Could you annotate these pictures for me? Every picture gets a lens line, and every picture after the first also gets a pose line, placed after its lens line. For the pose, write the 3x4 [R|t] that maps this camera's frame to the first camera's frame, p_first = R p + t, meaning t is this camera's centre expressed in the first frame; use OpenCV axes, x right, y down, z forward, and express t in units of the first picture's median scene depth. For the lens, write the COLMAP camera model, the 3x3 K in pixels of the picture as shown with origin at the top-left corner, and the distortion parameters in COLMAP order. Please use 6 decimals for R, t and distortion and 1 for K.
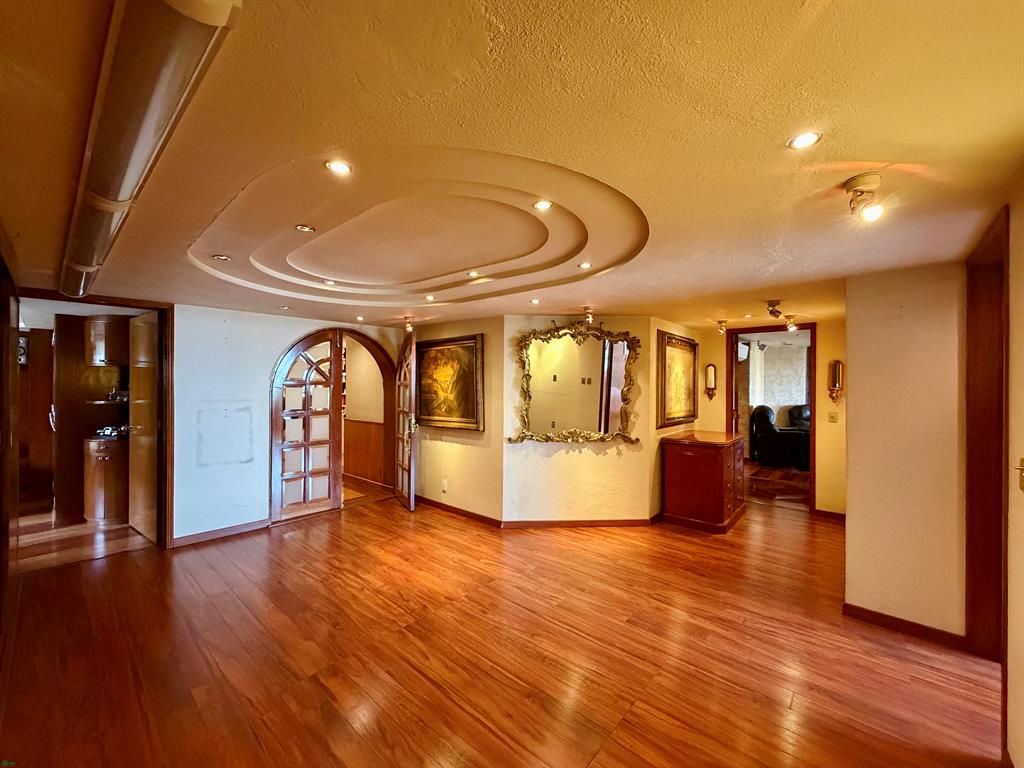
lens RADIAL K [[409.3, 0, 510.7], [0, 409.3, 383.7], [0, 0, 1]] dist [0.001577, 0.000377]
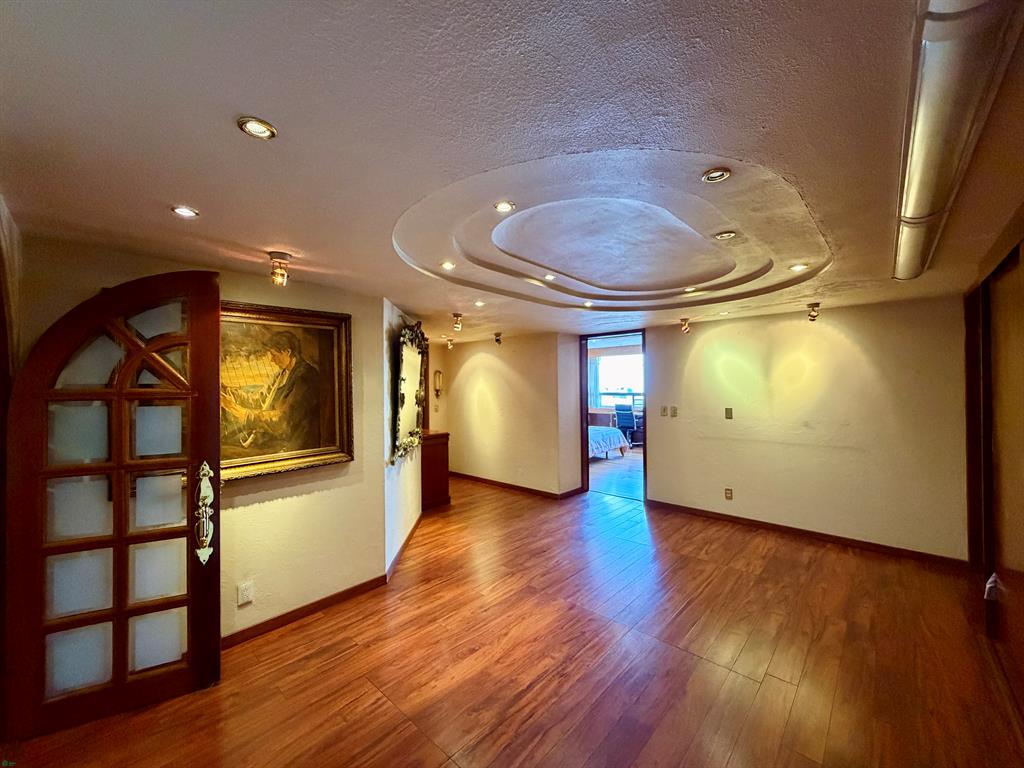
lens RADIAL K [[409.3, 0, 510.7], [0, 409.3, 382.4], [0, 0, 1]] dist [0.001577, 0.000377]
pose [[0.020939, 0.002364, 0.999778, -0.802748], [0.009750, 0.999949, -0.002569, -0.008692], [-0.999733, 0.009801, 0.020915, 0.793740]]
